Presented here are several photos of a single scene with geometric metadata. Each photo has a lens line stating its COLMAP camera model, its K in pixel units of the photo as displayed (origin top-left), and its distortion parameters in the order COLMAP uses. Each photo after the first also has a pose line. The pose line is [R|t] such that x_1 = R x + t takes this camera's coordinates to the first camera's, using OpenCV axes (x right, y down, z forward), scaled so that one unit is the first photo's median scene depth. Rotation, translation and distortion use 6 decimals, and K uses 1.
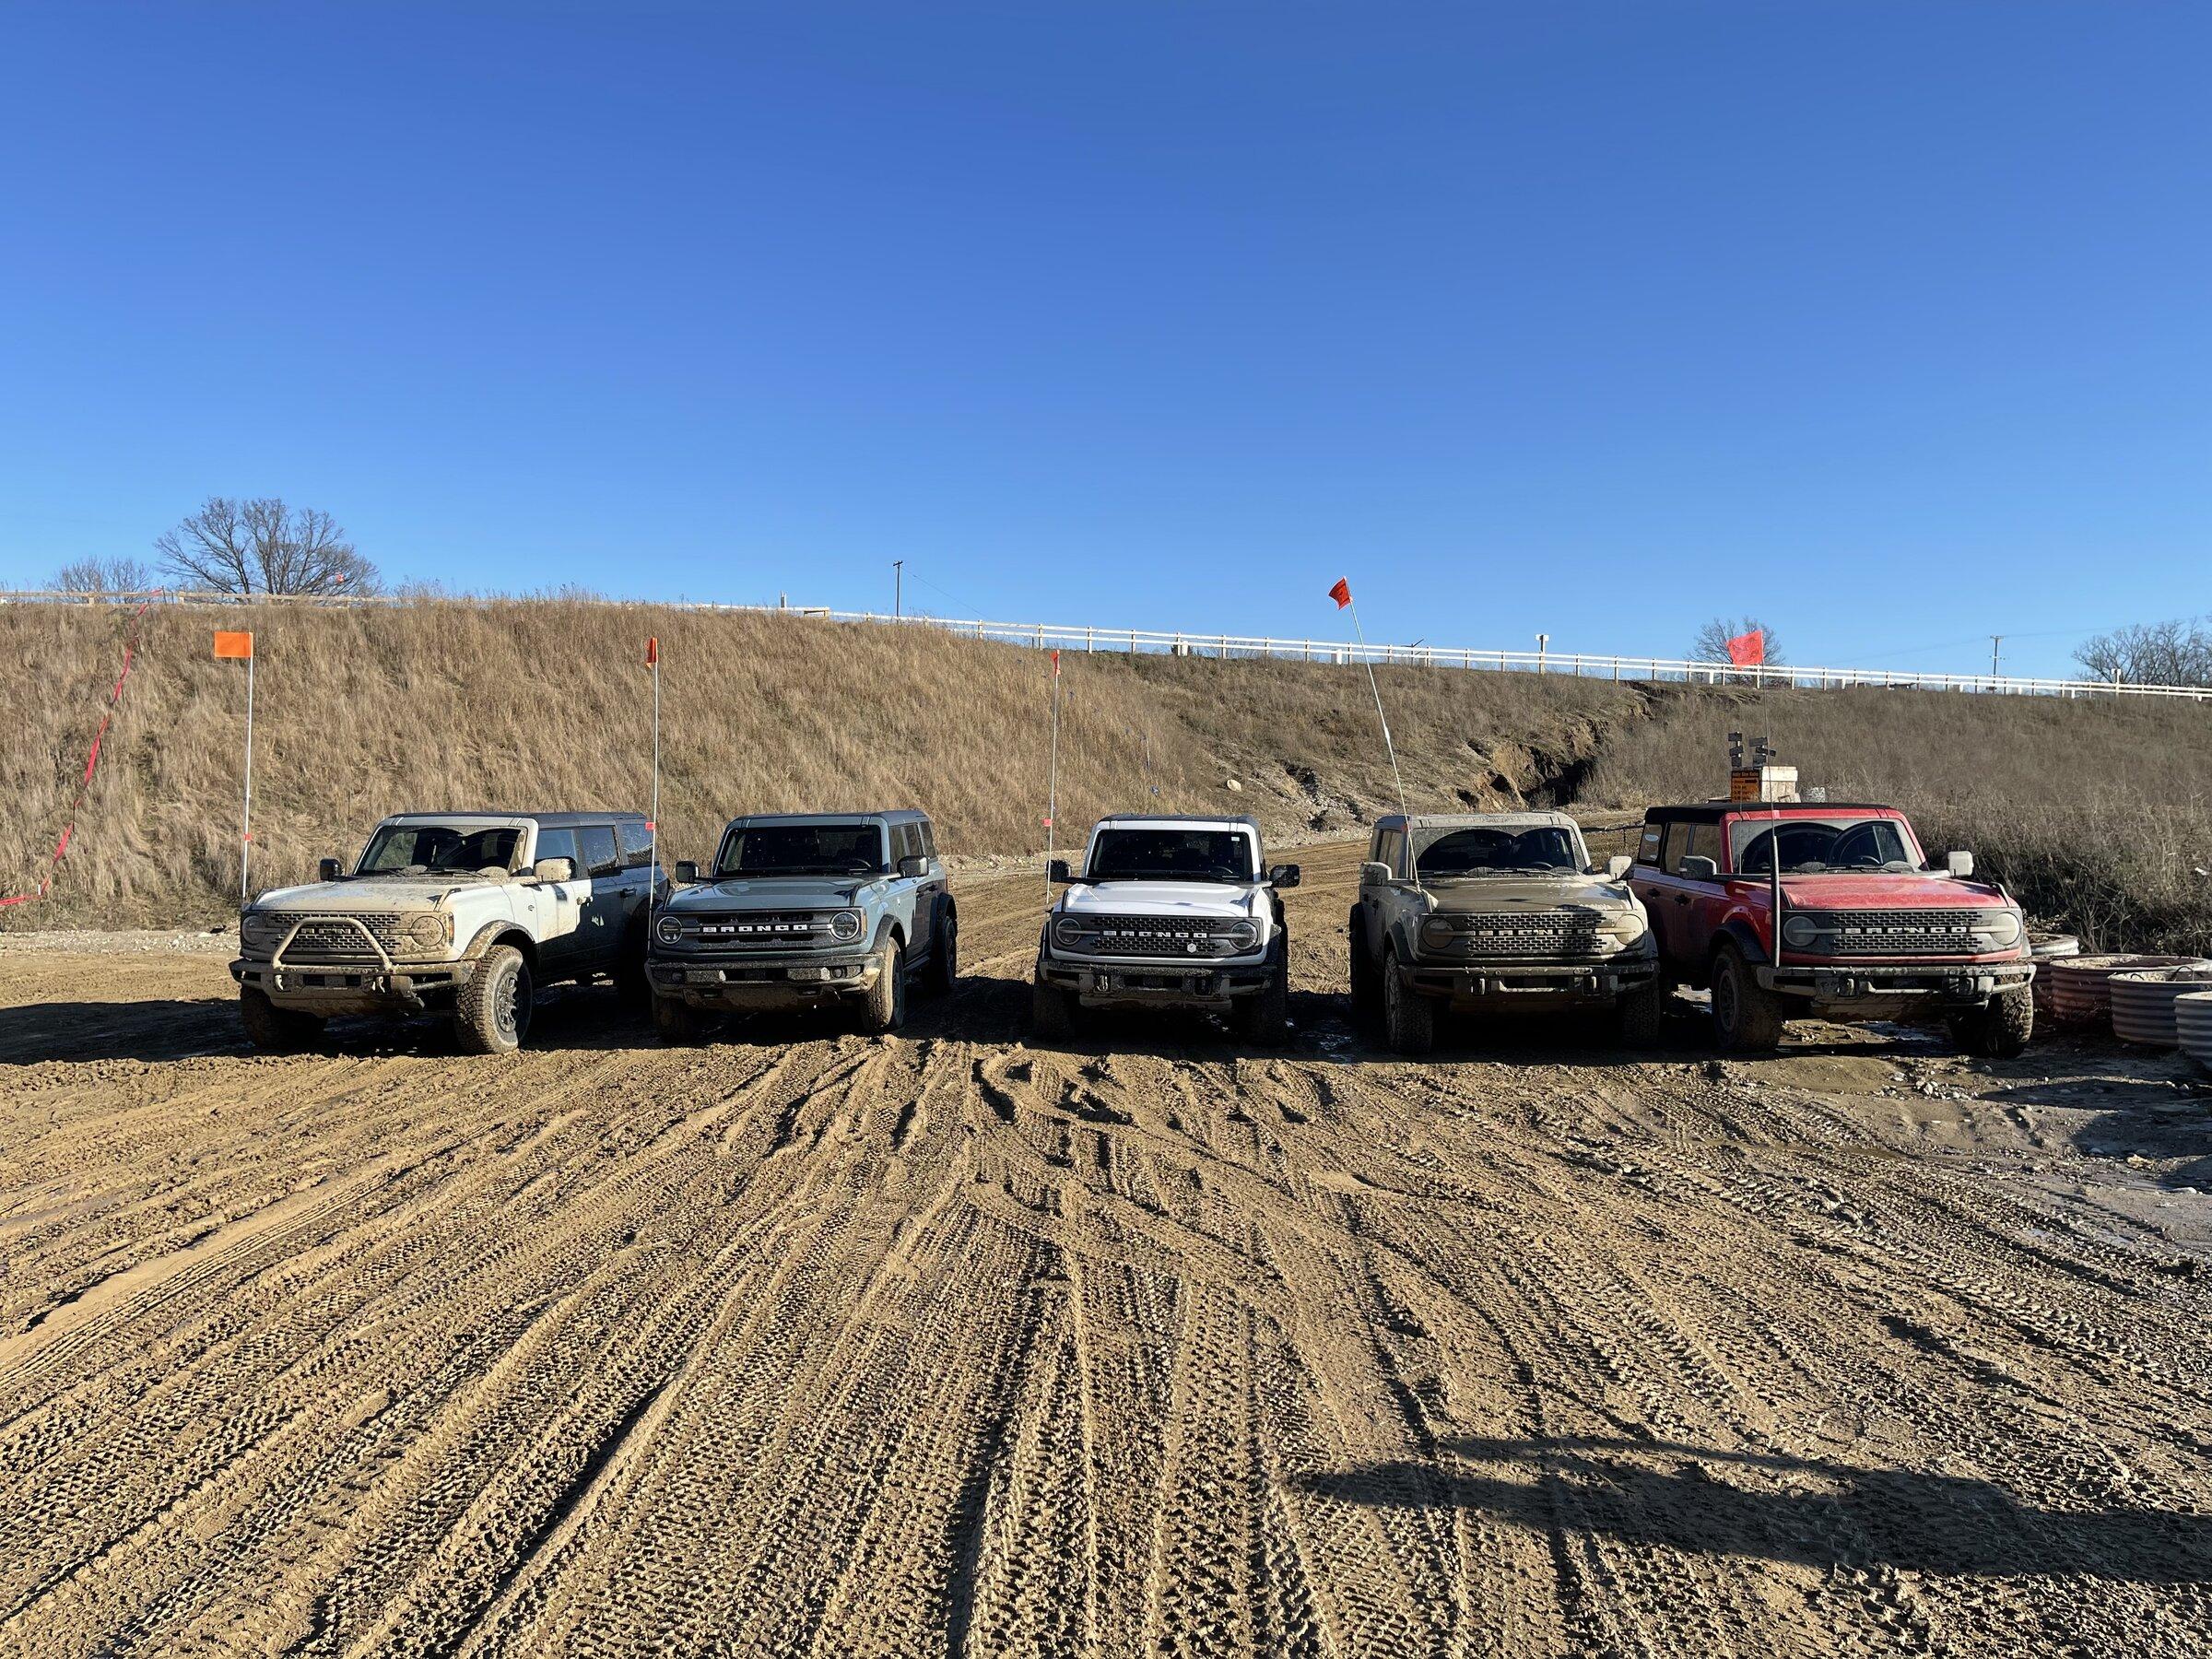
lens RADIAL K [[1616.8, 0, 1106.0], [0, 1616.8, 829.5], [0, 0, 1]] dist [0.065441, -0.075735]
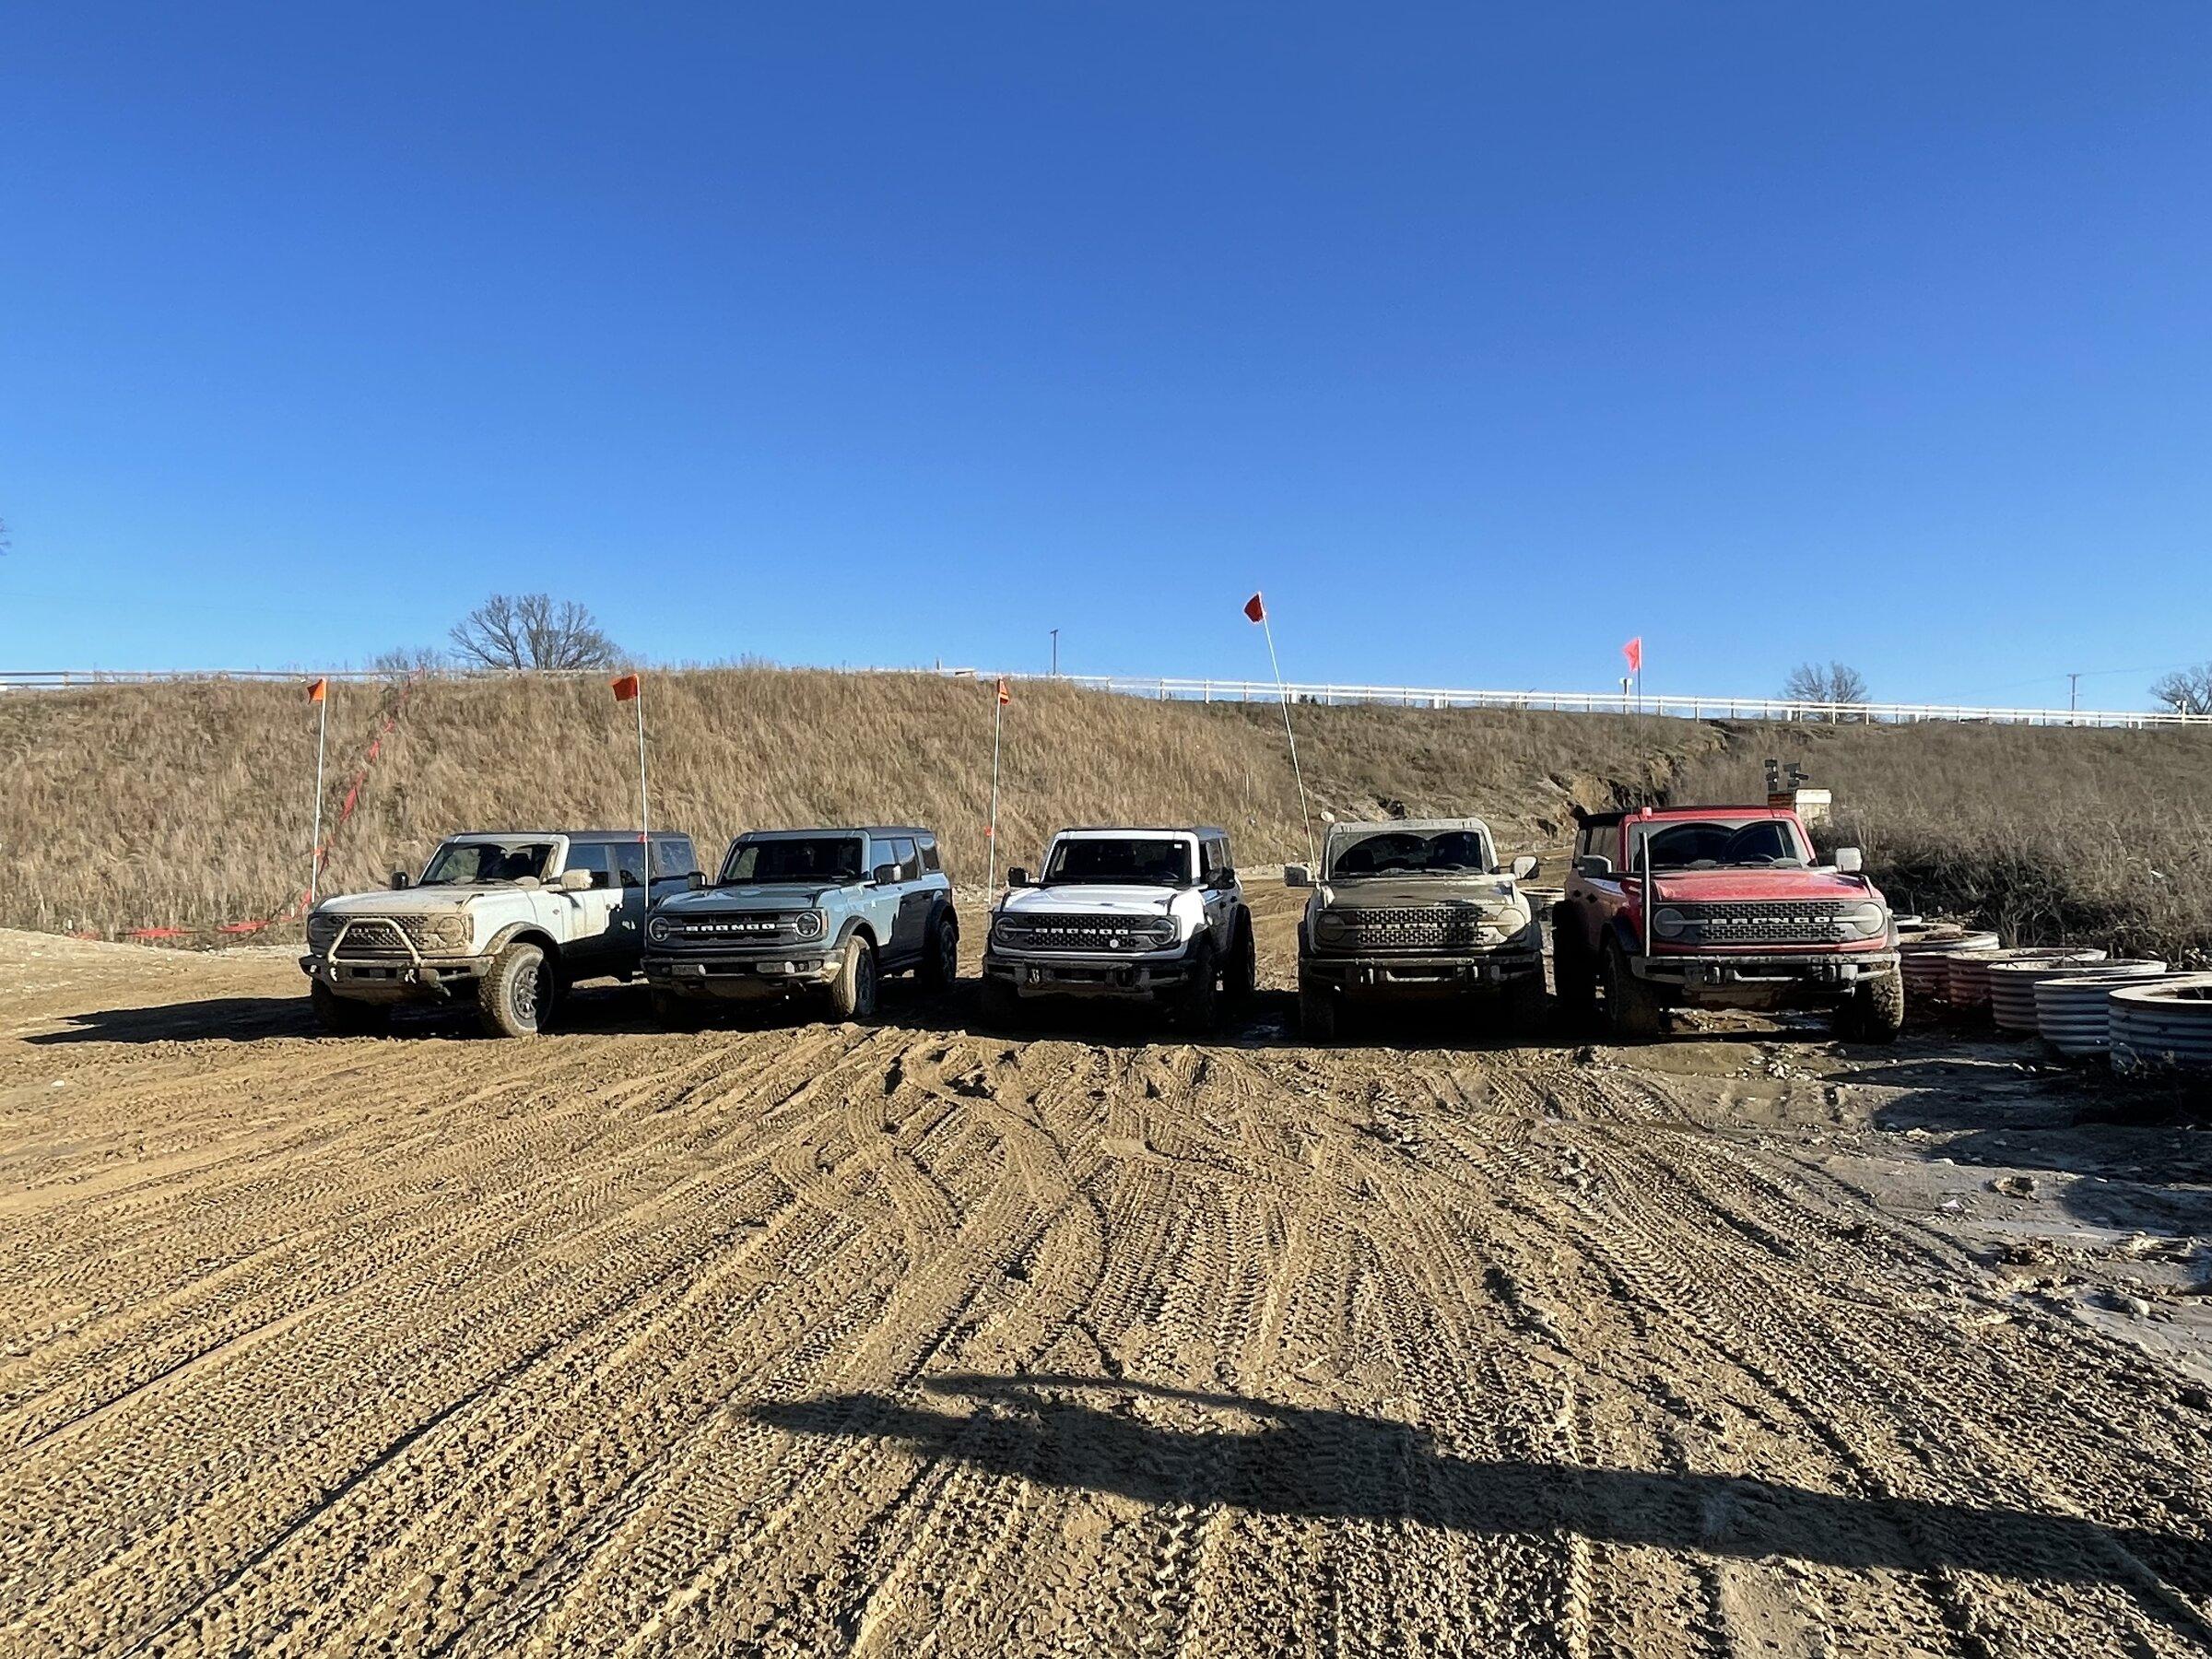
lens RADIAL K [[1427.4, 0, 1080.4], [0, 1427.4, 830.4], [0, 0, 1]] dist [0.022988, -0.047655]
pose [[0.993963, -0.012216, -0.109036, 0.134986], [0.009808, 0.999697, -0.022588, 0.018140], [0.109279, 0.021382, 0.993781, 0.035977]]
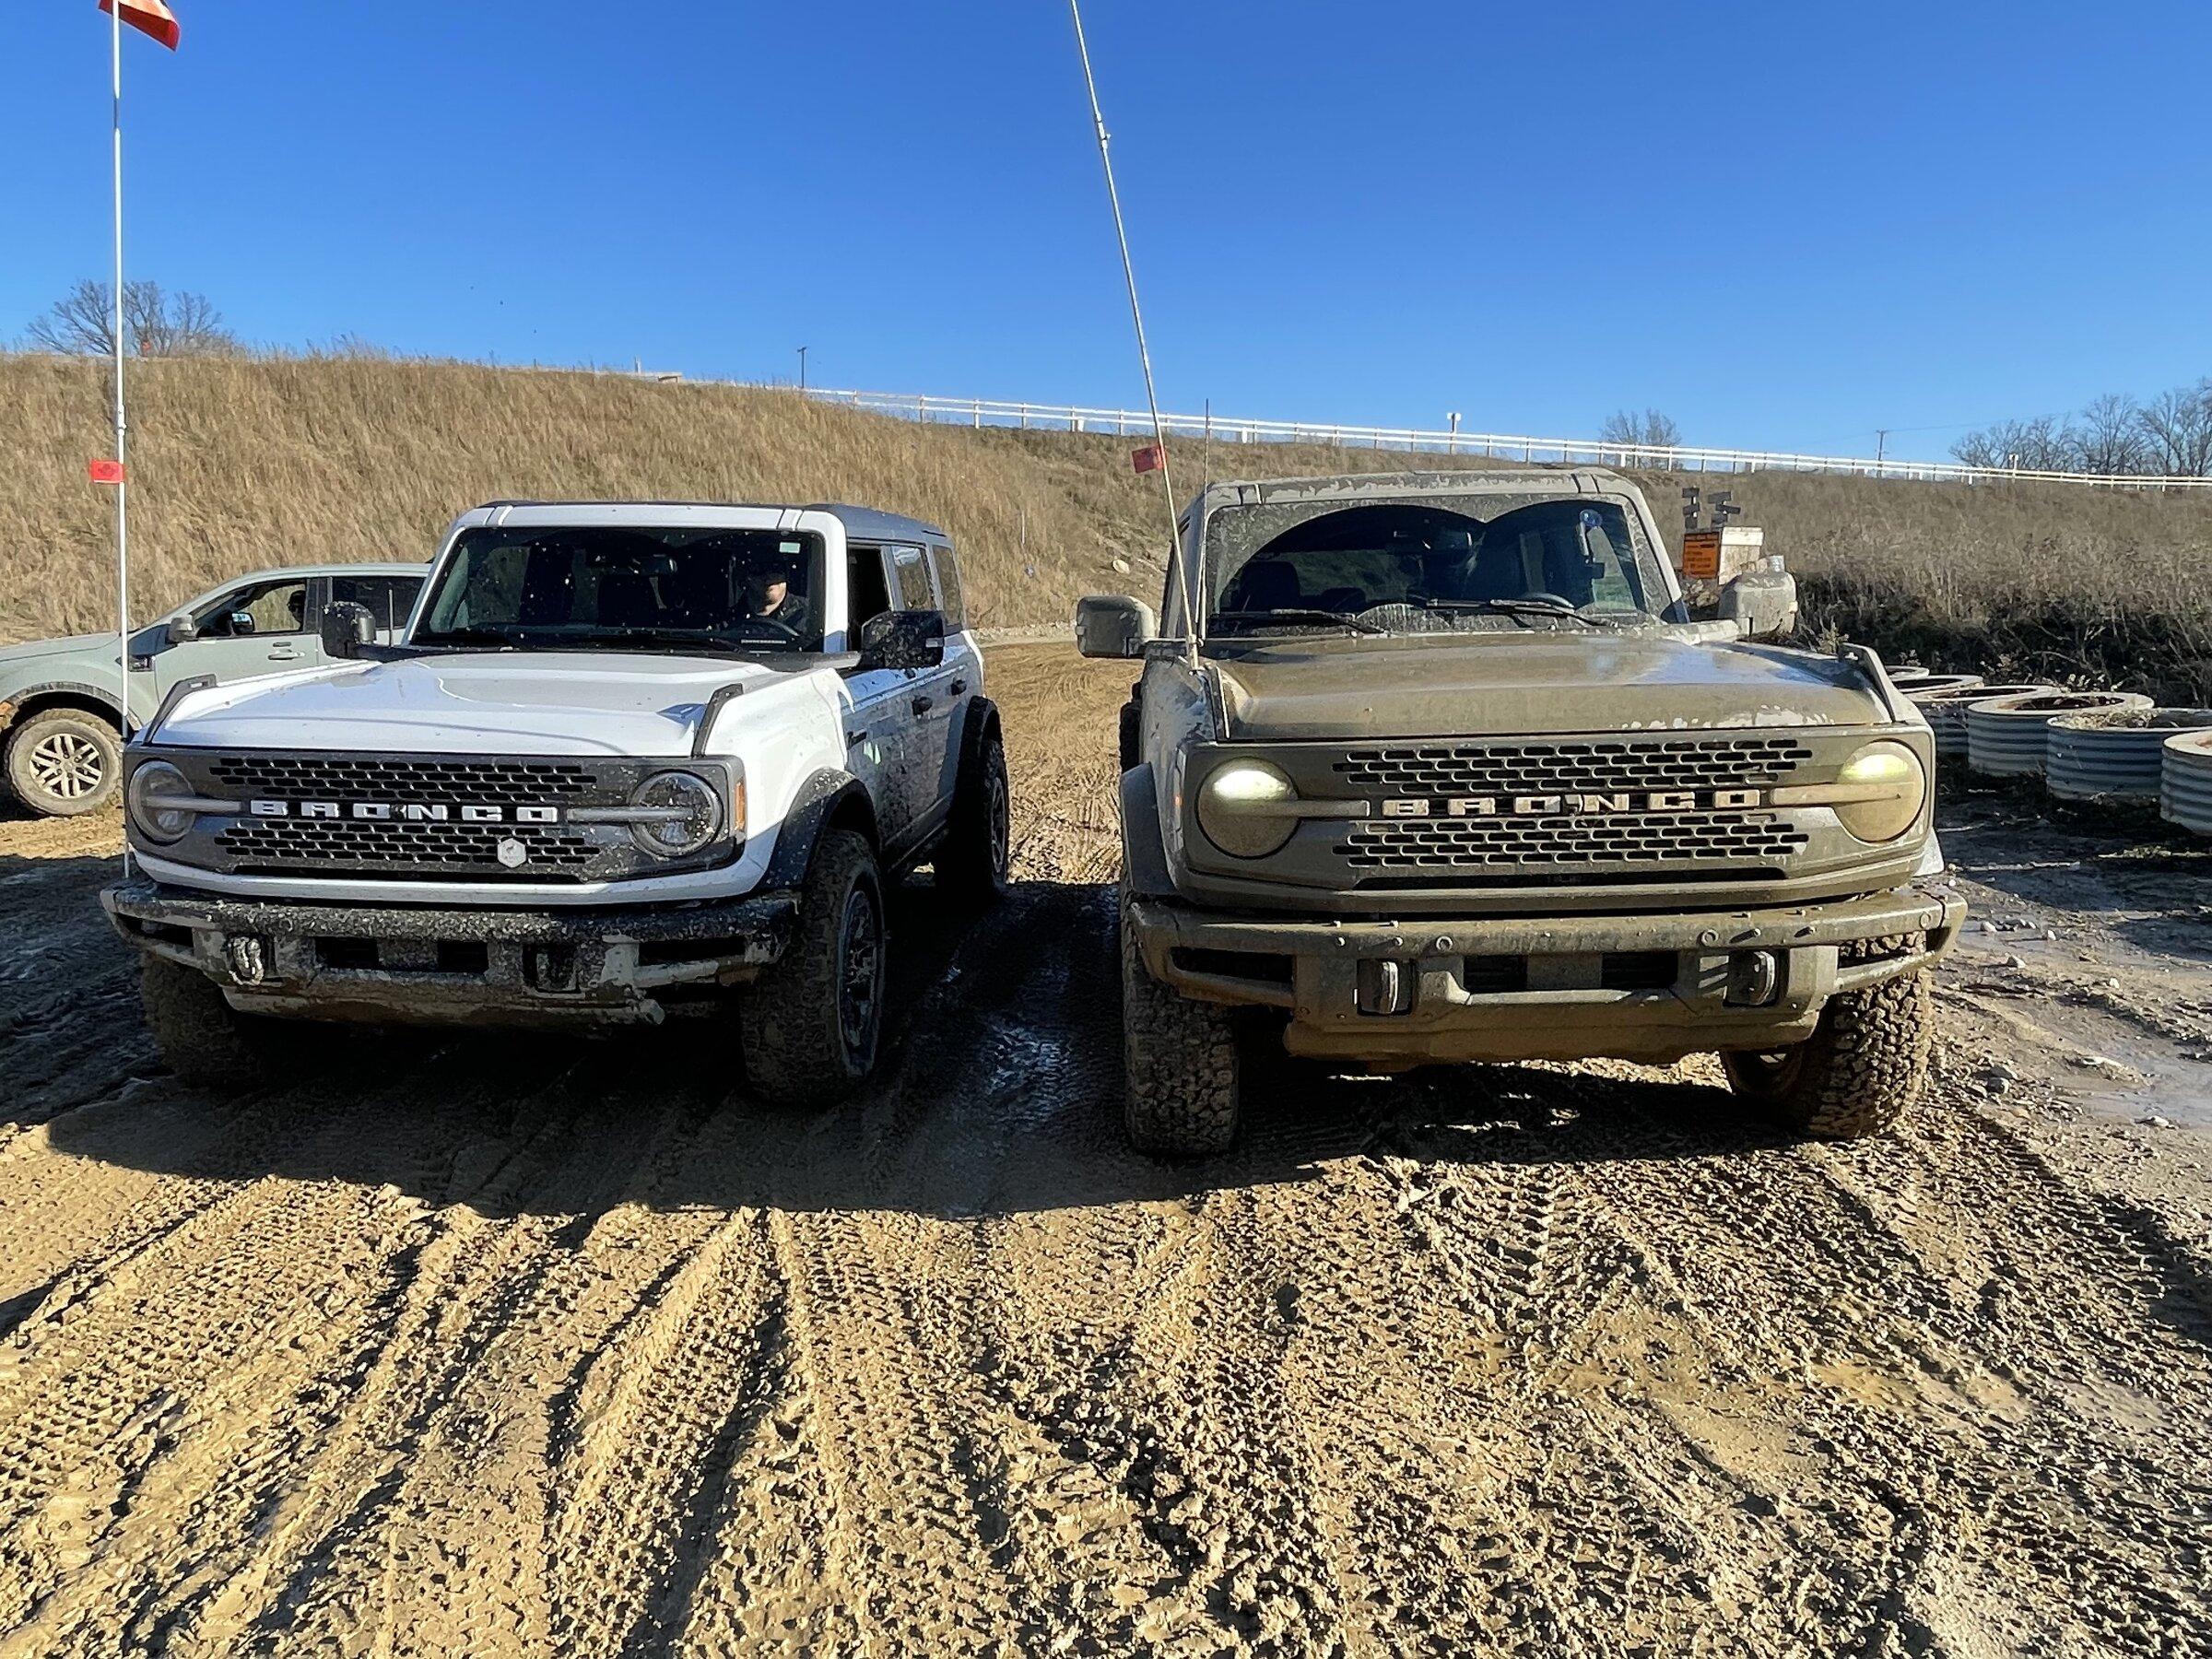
lens RADIAL K [[1604.9, 0, 1082.9], [0, 1604.9, 828.1], [0, 0, 1]] dist [0.044865, -0.082103]
pose [[0.999117, -0.010694, 0.040620, 0.152854], [0.005451, 0.991881, 0.127056, 0.027452], [-0.041649, -0.126723, 0.991063, 0.665901]]
